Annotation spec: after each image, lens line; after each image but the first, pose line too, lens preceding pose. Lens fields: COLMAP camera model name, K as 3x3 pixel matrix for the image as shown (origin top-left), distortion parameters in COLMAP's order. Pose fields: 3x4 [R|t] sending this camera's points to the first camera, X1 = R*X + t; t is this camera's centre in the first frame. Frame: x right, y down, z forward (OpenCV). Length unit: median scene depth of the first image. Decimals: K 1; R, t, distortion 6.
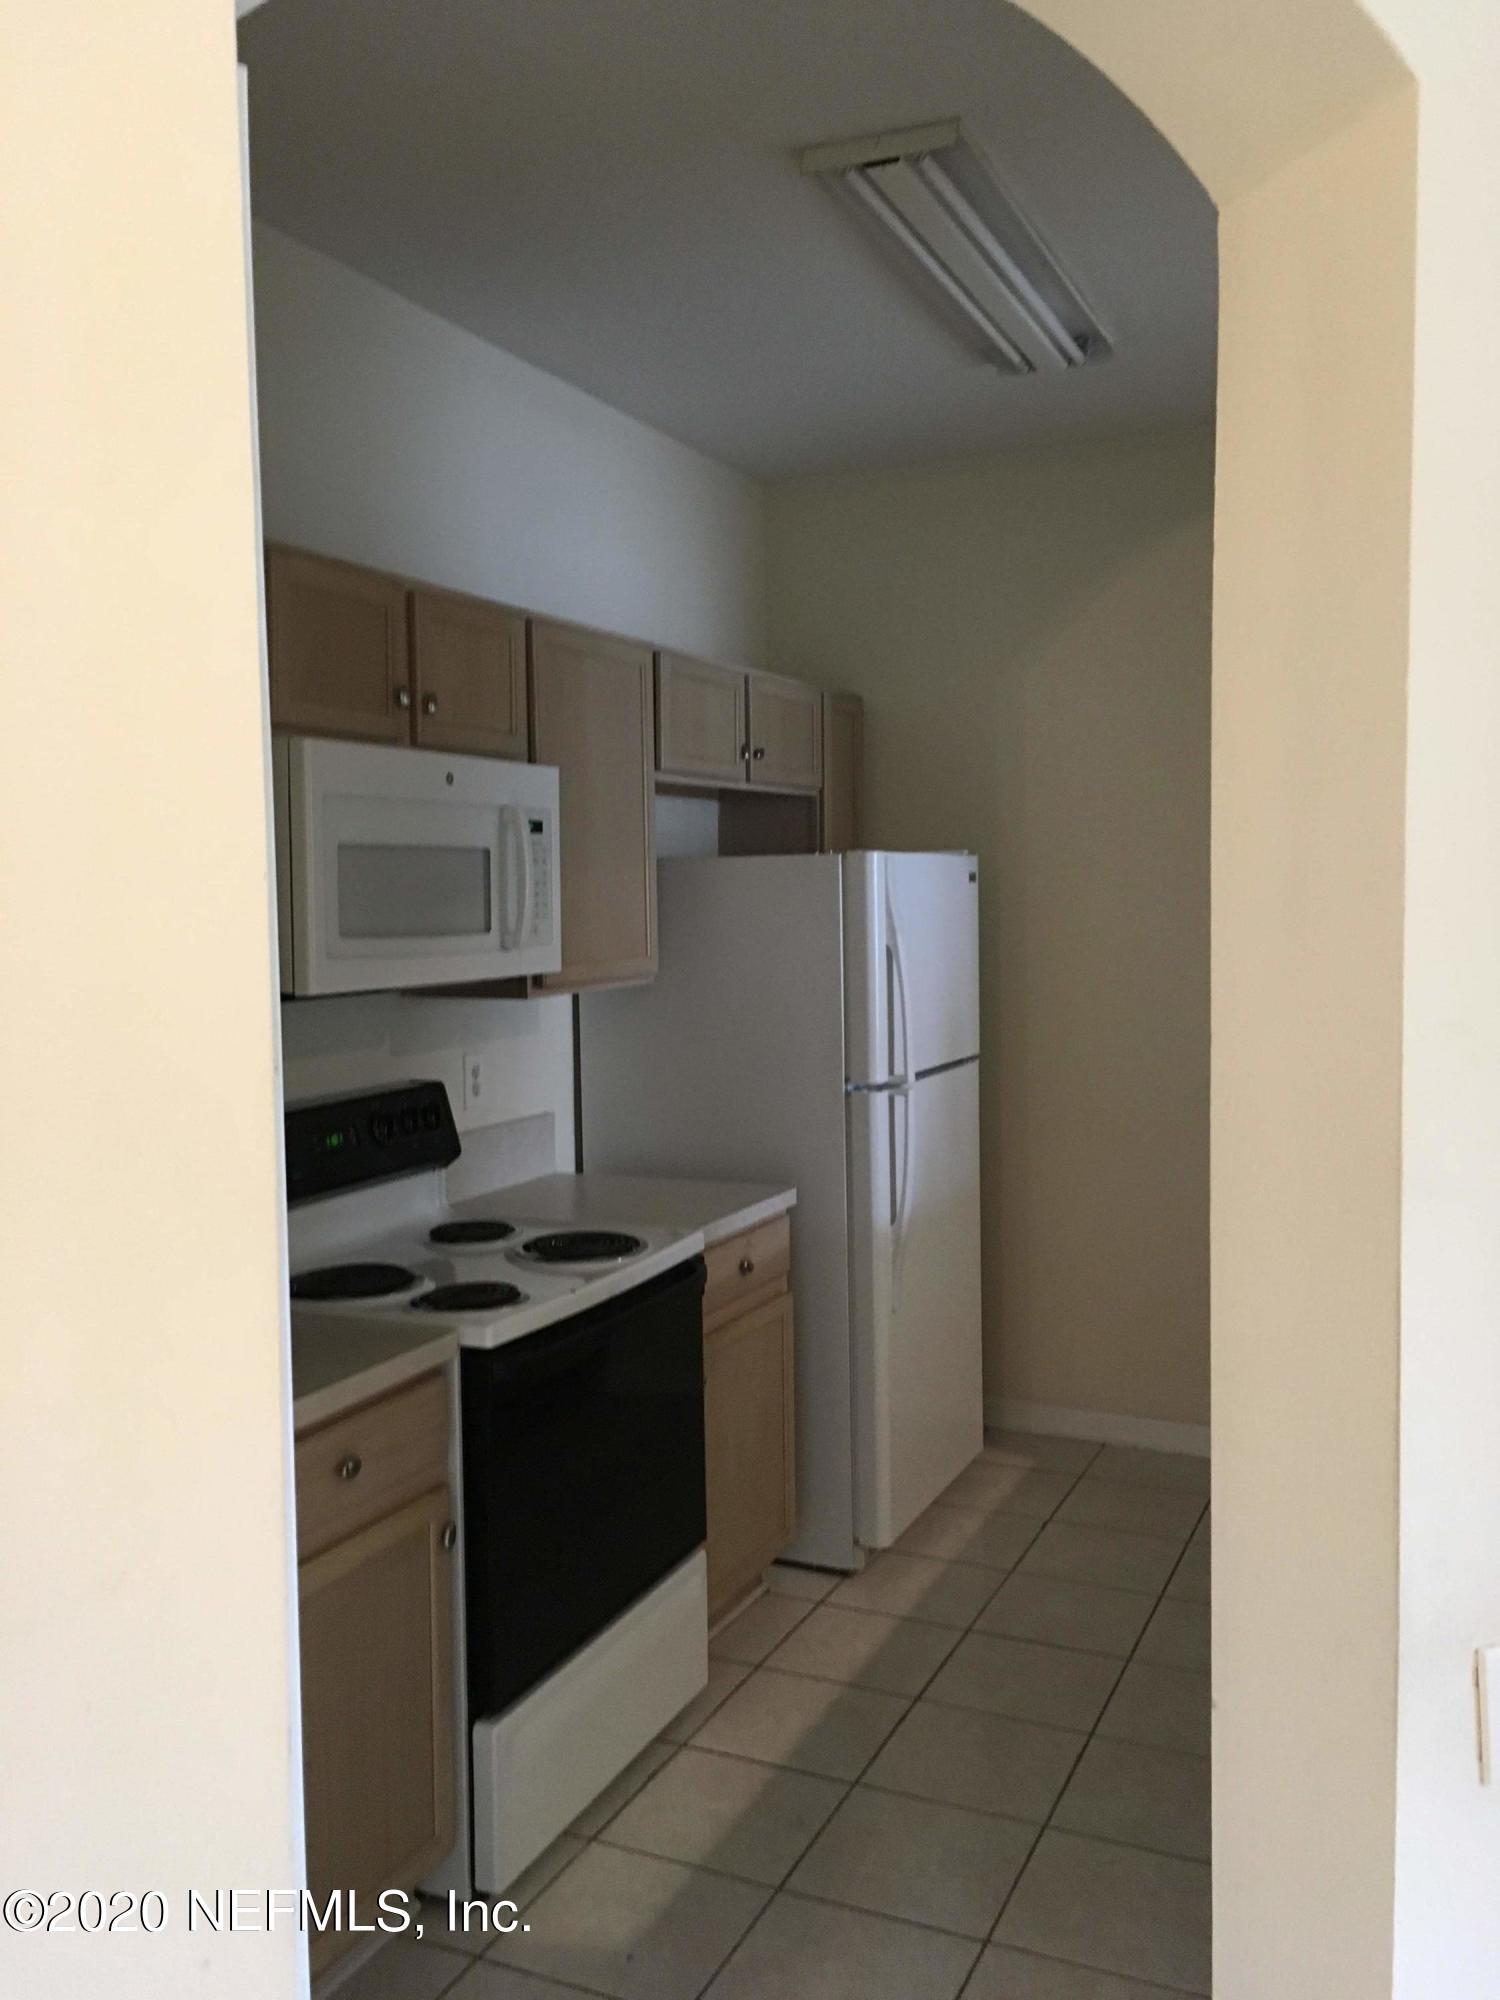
lens RADIAL K [[1710.7, 0, 712.4], [0, 1710.7, 974.7], [0, 0, 1]] dist [0.074825, -0.104833]
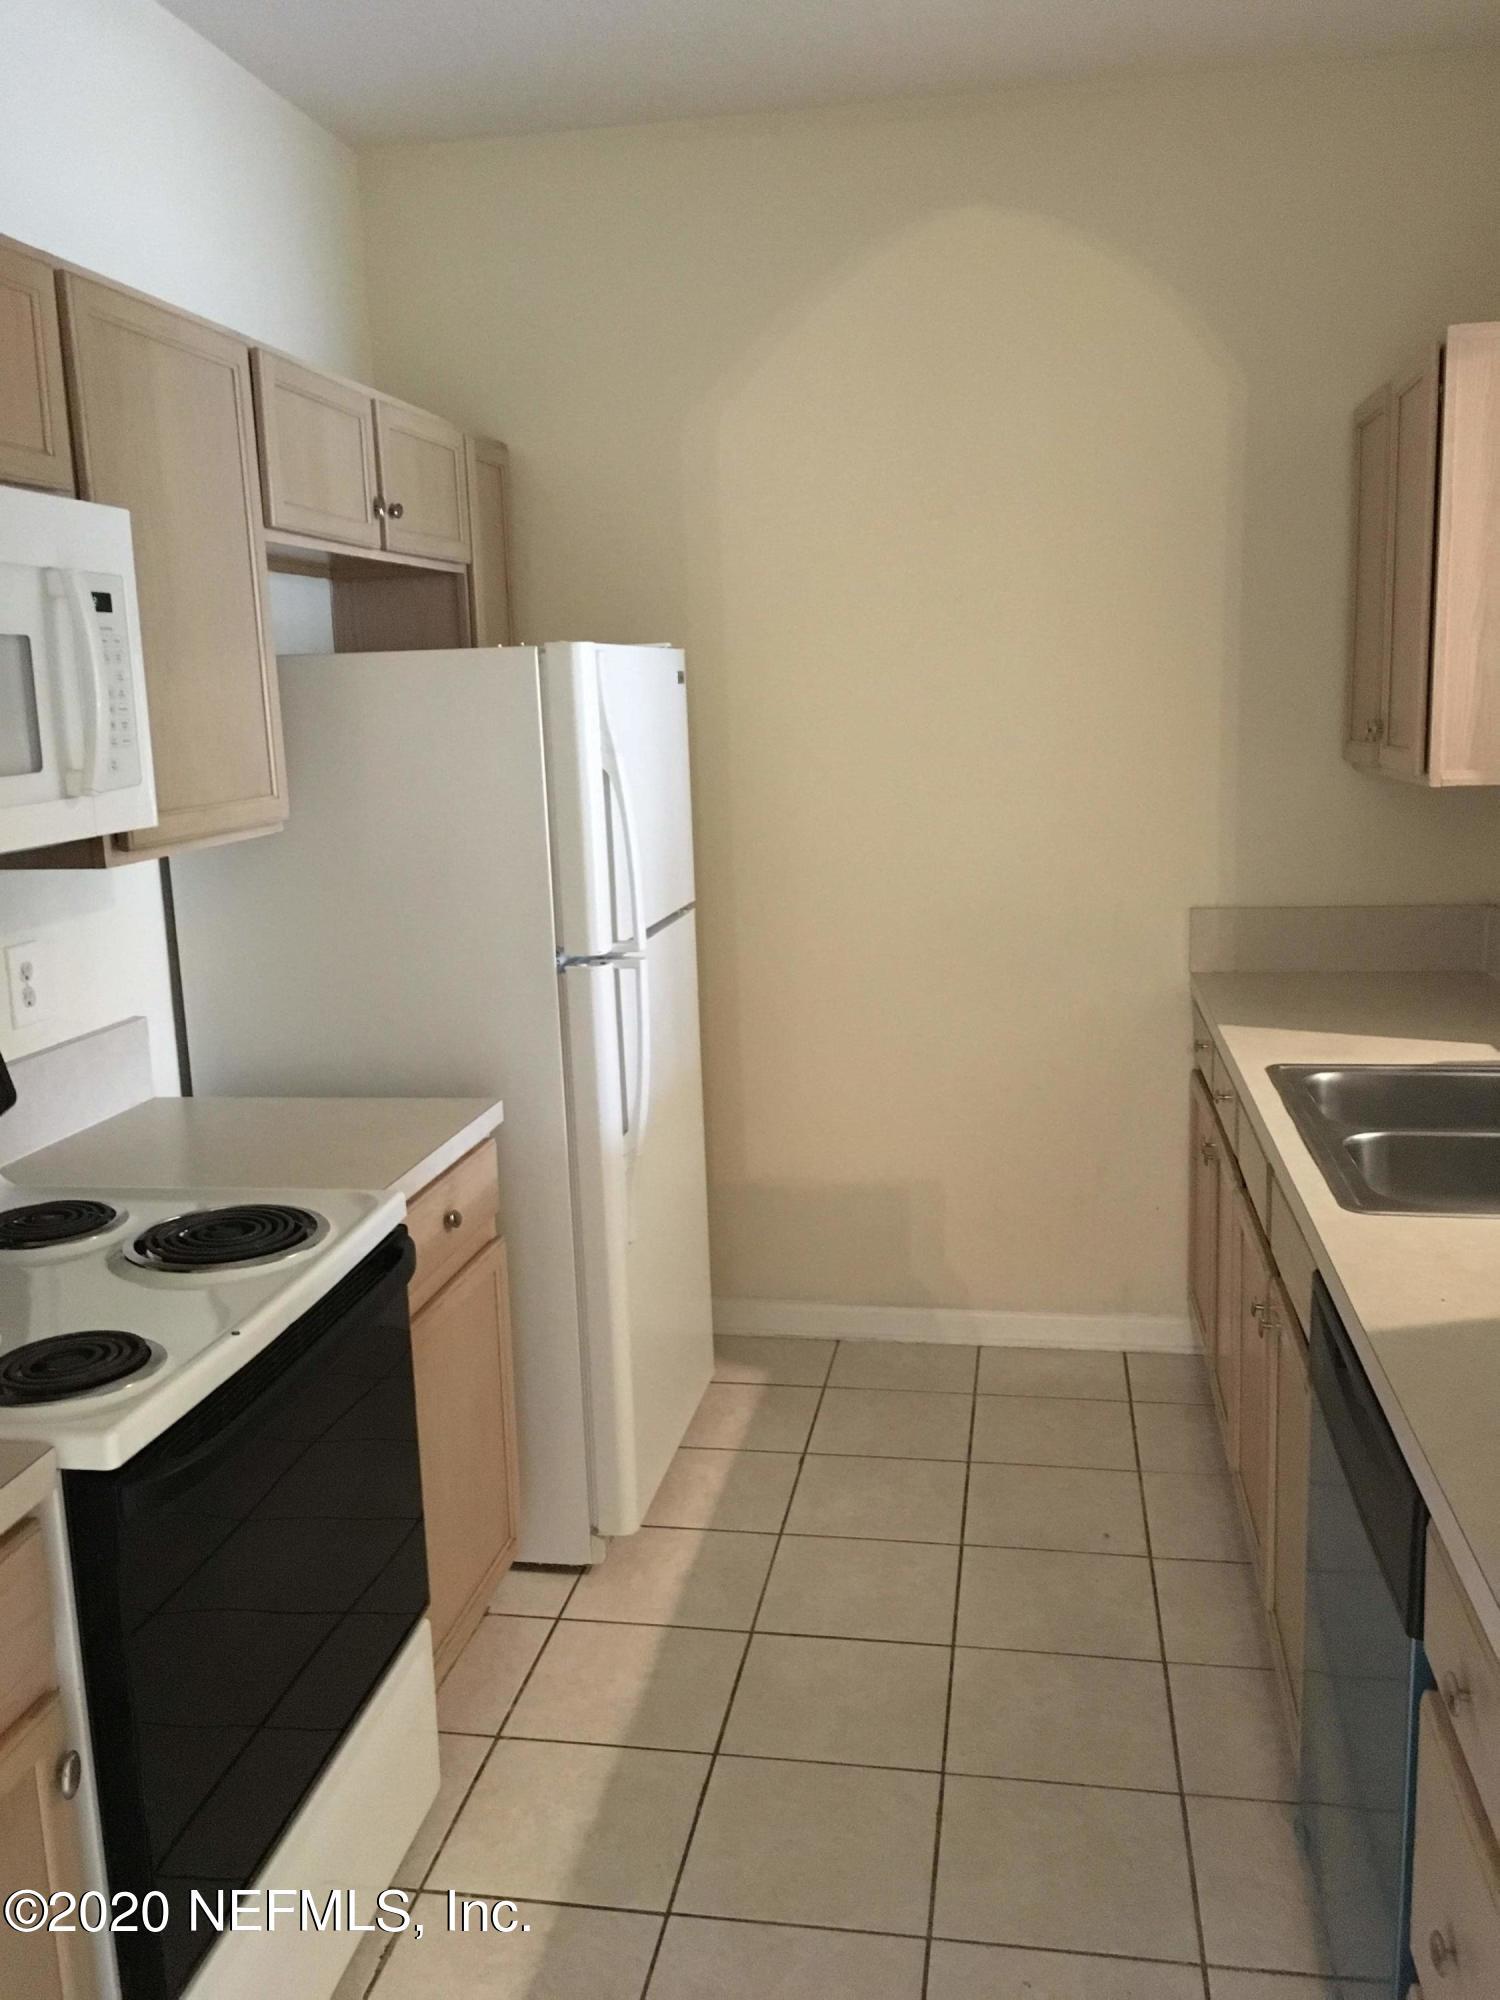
lens RADIAL K [[1710.7, 0, 737.7], [0, 1710.7, 995.7], [0, 0, 1]] dist [0.074825, -0.104833]
pose [[0.962223, -0.065973, 0.264147, -0.051756], [0.033321, 0.991440, 0.126243, -0.013562], [-0.270215, -0.112672, 0.956185, 0.285930]]
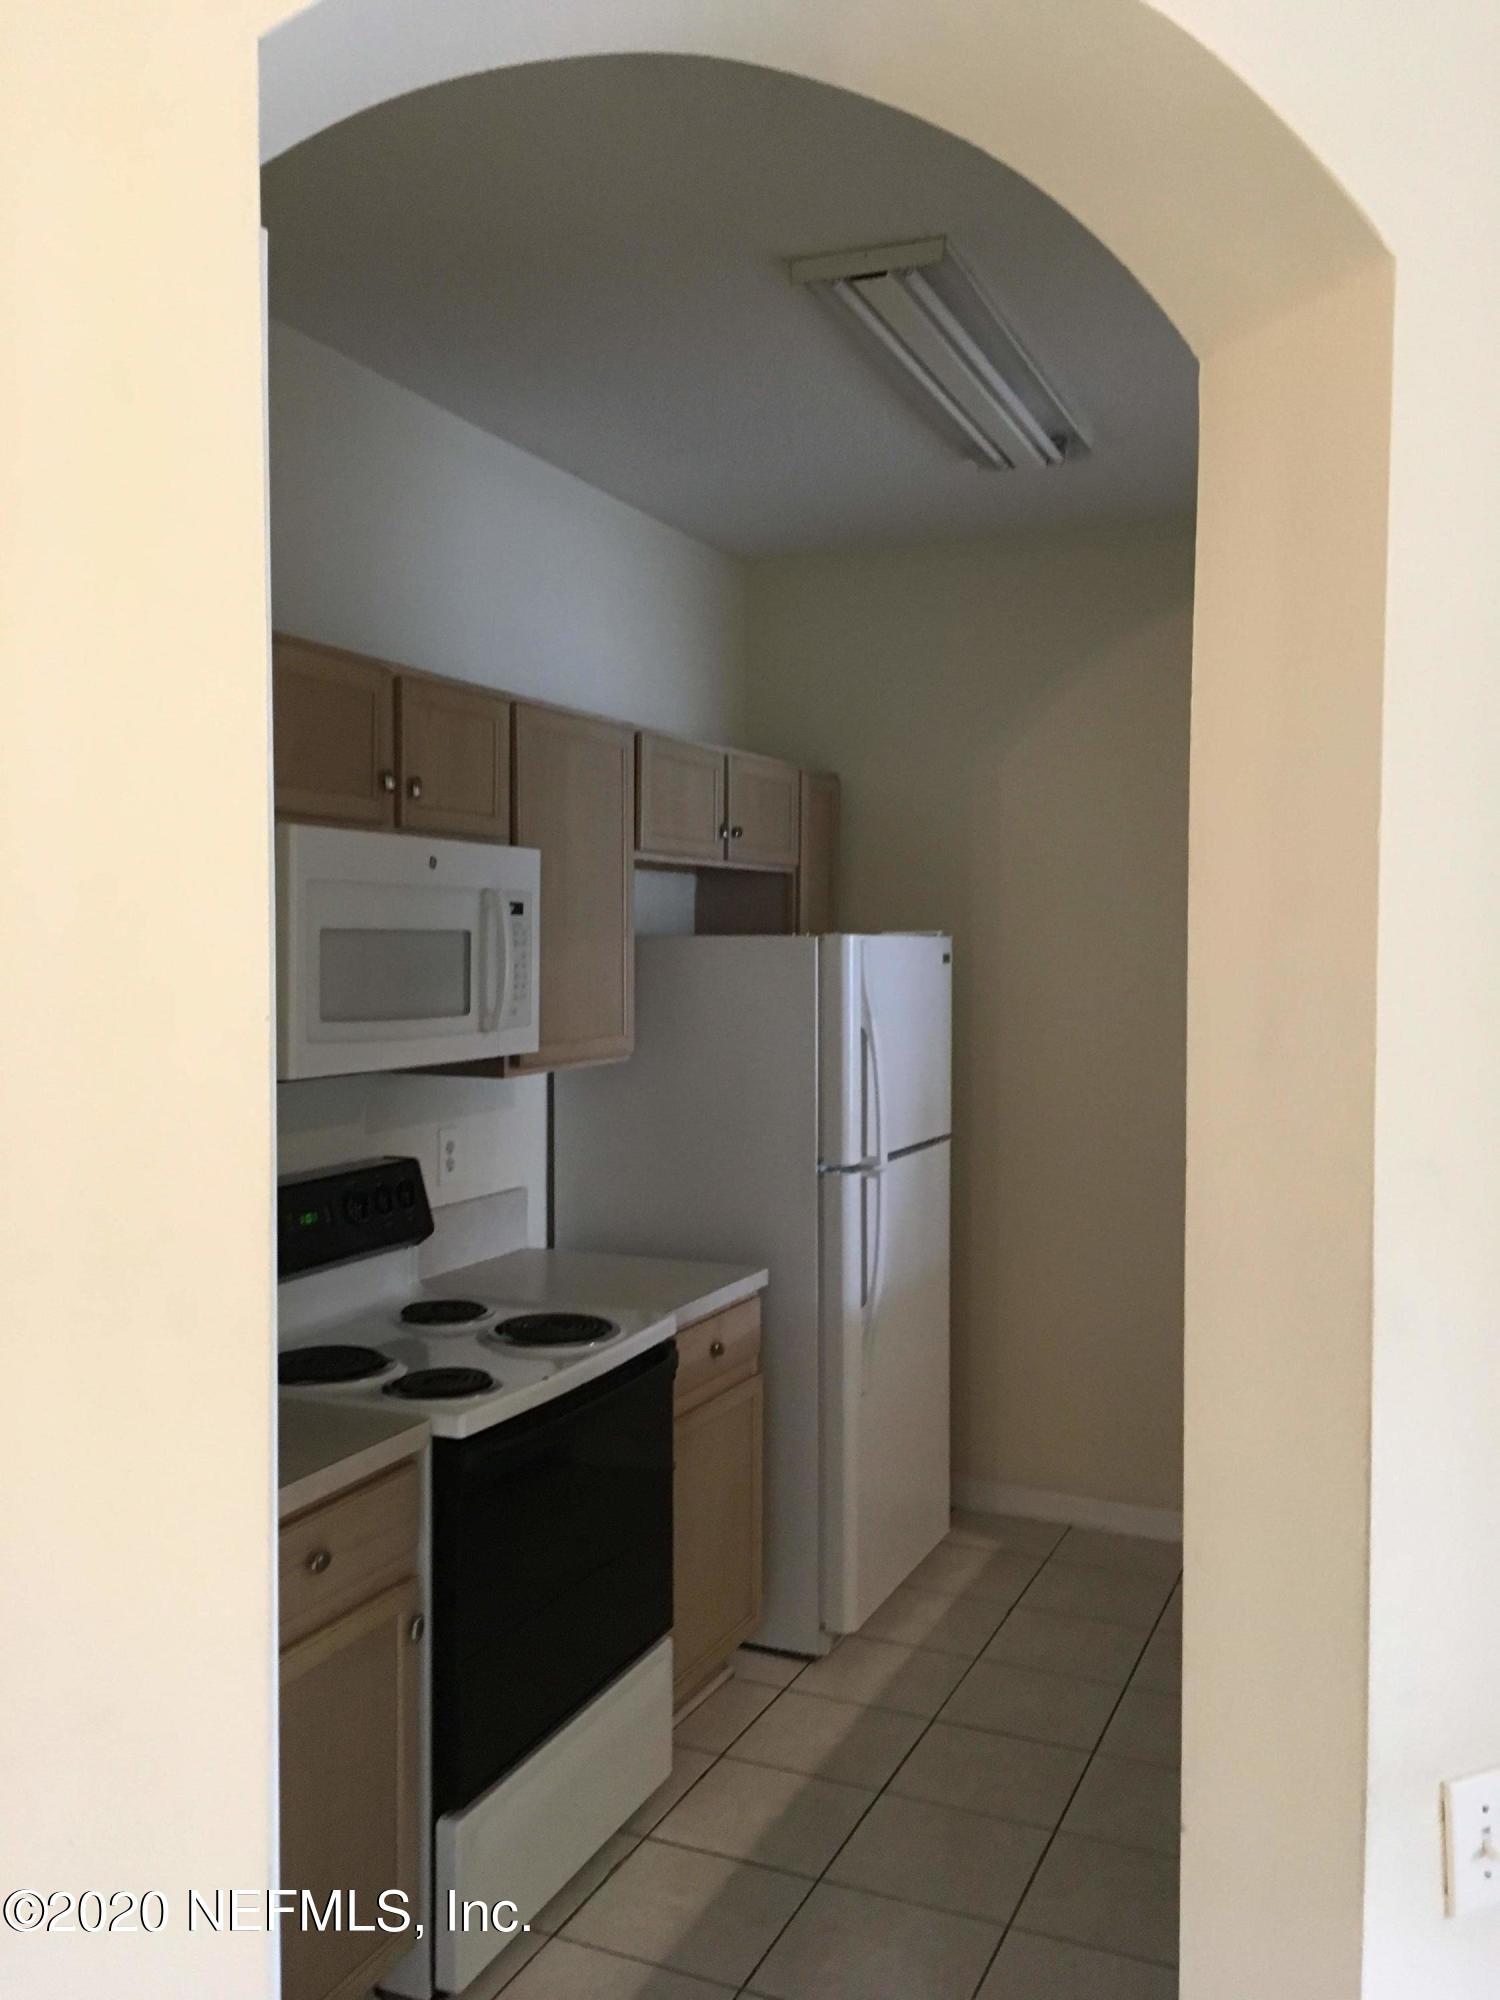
lens RADIAL K [[1710.7, 0, 708.0], [0, 1710.7, 976.6], [0, 0, 1]] dist [0.074825, -0.104833]
pose [[0.999728, 0.017593, 0.015281, -0.004866], [-0.017144, 0.999432, -0.029019, -0.018367], [-0.015783, 0.028749, 0.999462, -0.007477]]
